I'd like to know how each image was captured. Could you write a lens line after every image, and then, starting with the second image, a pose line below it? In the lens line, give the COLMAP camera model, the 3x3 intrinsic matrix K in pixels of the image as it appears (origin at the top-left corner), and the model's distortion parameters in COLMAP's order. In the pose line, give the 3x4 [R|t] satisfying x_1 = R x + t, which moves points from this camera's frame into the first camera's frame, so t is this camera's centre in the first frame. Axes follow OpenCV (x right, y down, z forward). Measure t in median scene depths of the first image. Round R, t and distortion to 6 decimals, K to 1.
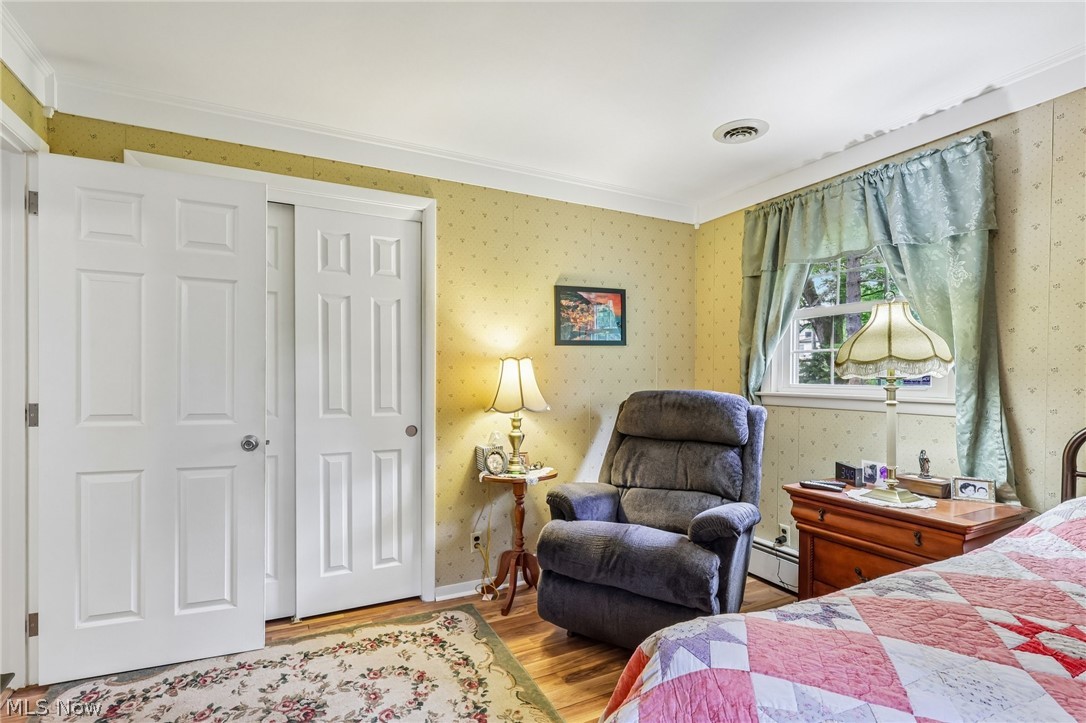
lens RADIAL K [[520.3, 0, 541.4], [0, 520.3, 377.9], [0, 0, 1]] dist [0.001315, 0.000501]
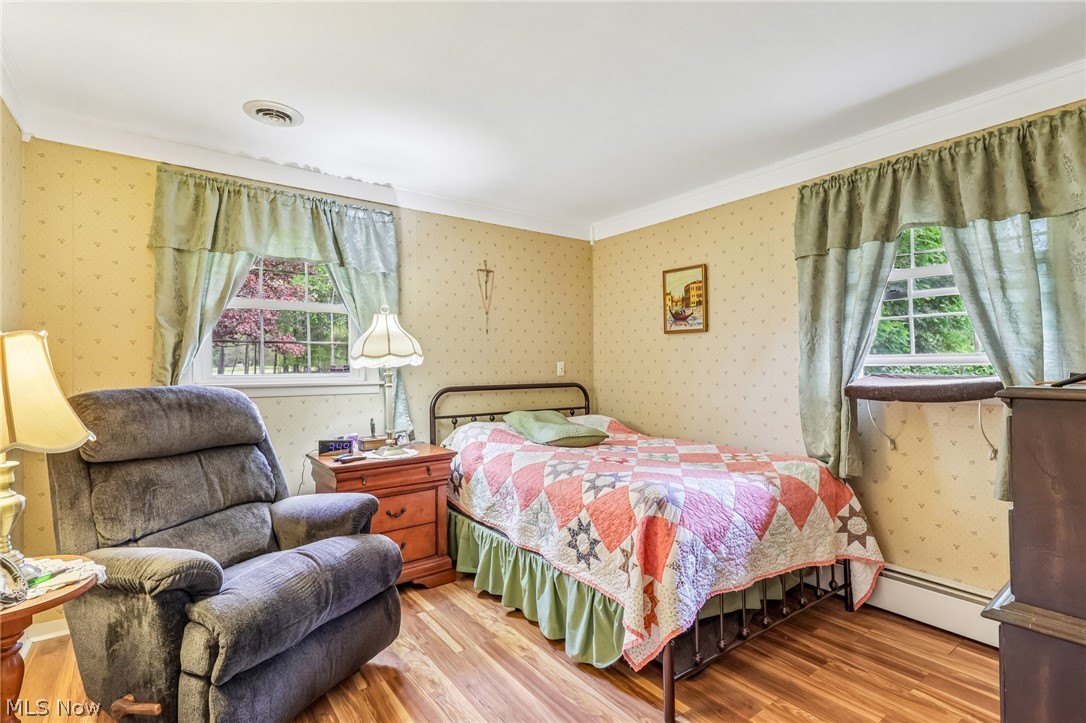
lens RADIAL K [[510.0, 0, 541.1], [0, 510.0, 366.4], [0, 0, 1]] dist [0.002018, 0.000454]
pose [[-0.177075, 0.003979, 0.984189, -0.631406], [0.020664, 0.999786, -0.000324, 0.006338], [-0.983980, 0.020280, -0.177119, 0.701293]]
